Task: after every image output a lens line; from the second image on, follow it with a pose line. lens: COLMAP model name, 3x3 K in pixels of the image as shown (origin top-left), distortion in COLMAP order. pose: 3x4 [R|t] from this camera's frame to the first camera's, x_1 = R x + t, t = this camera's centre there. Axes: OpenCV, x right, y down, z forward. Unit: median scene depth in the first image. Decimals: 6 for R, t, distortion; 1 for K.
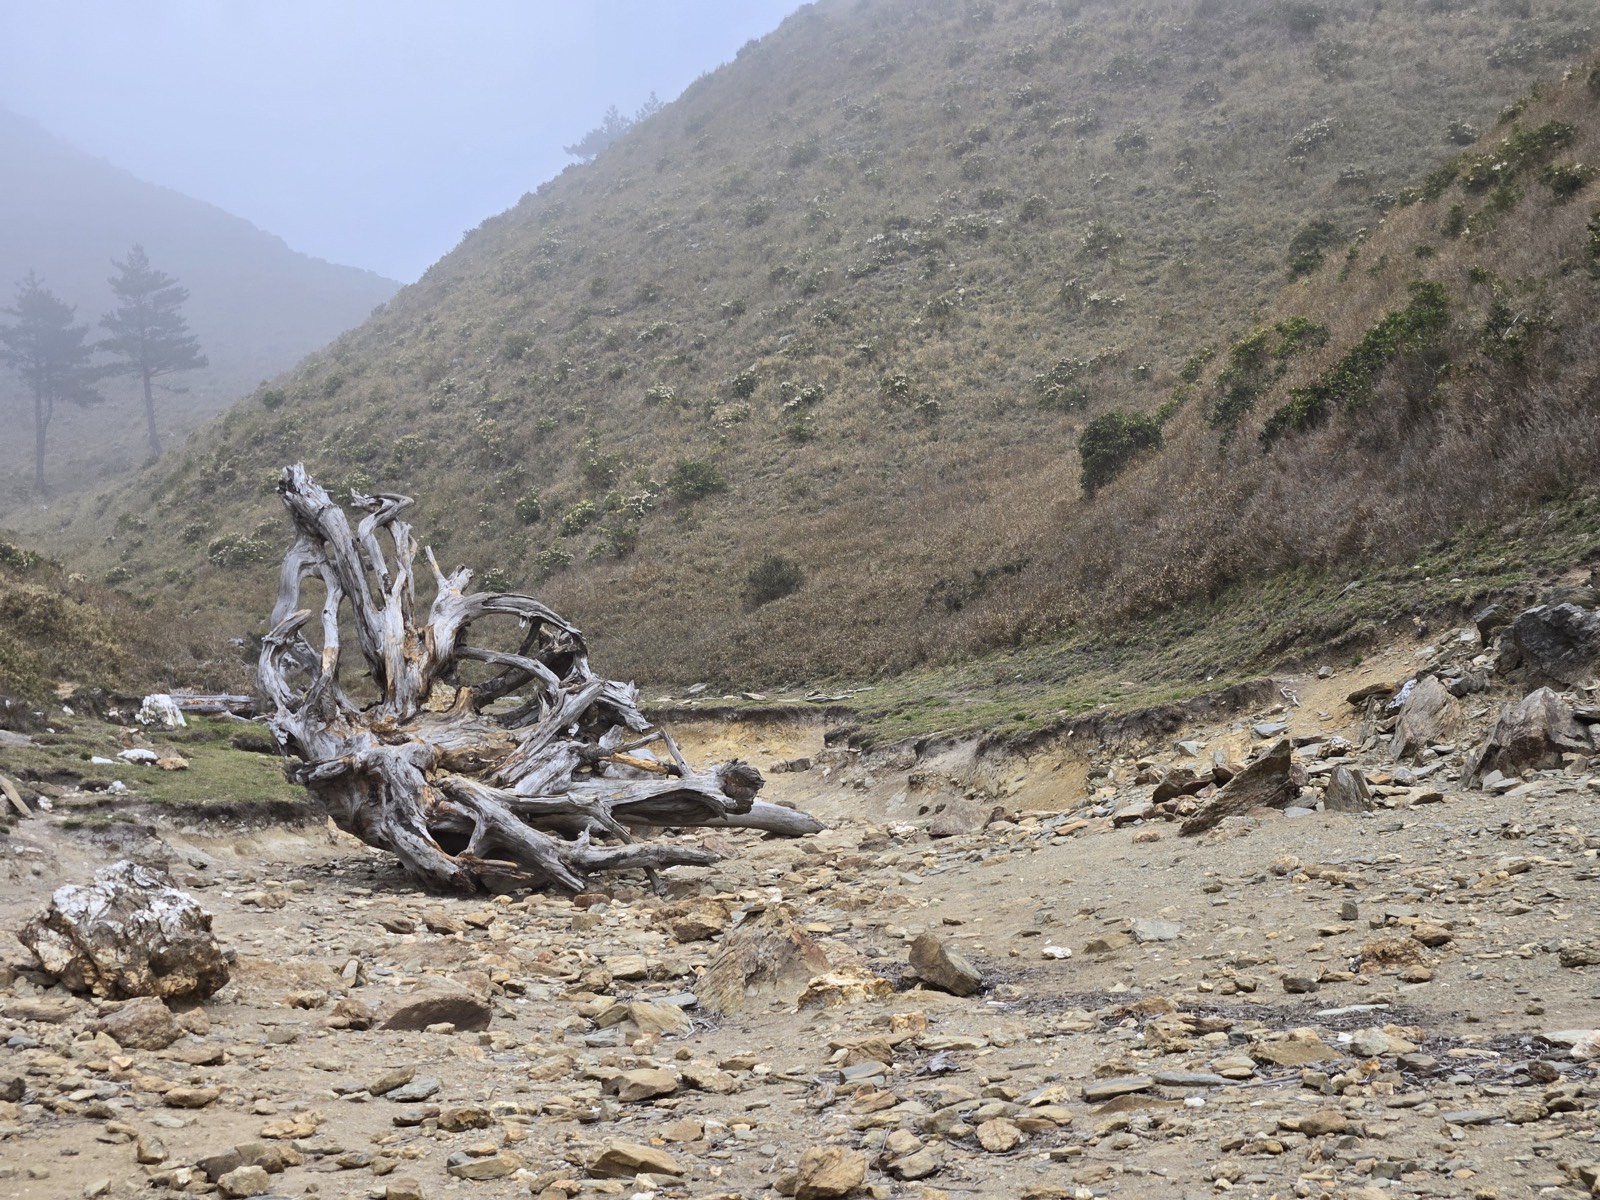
lens RADIAL K [[3217.4, 0, 800.0], [0, 3217.4, 600.0], [0, 0, 1]] dist [-0.524462, 0.215747]
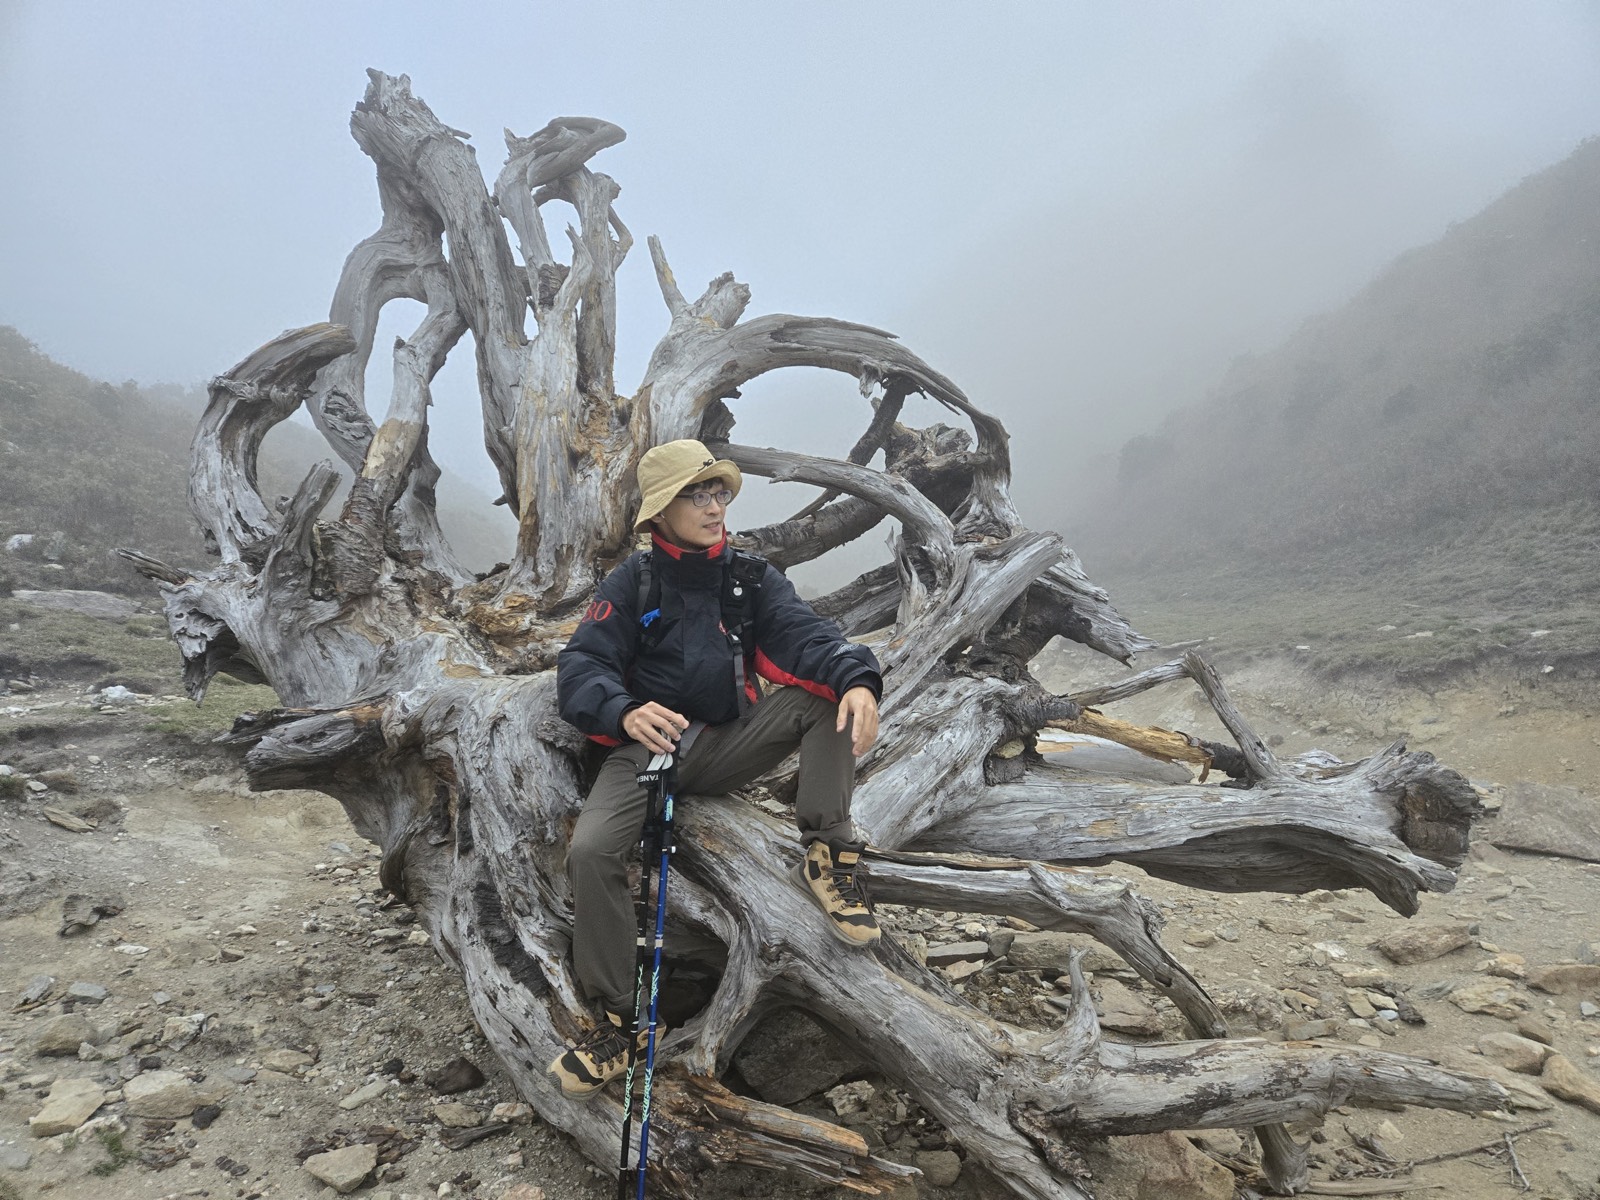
lens RADIAL K [[1071.8, 0, 800.0], [0, 1071.8, 600.0], [0, 0, 1]] dist [0.000564, 0.000035]
pose [[0.998092, 0.049709, -0.036634, -0.088291], [-0.048700, 0.998423, 0.027924, 0.031402], [0.037964, -0.026087, 0.998939, 0.856377]]
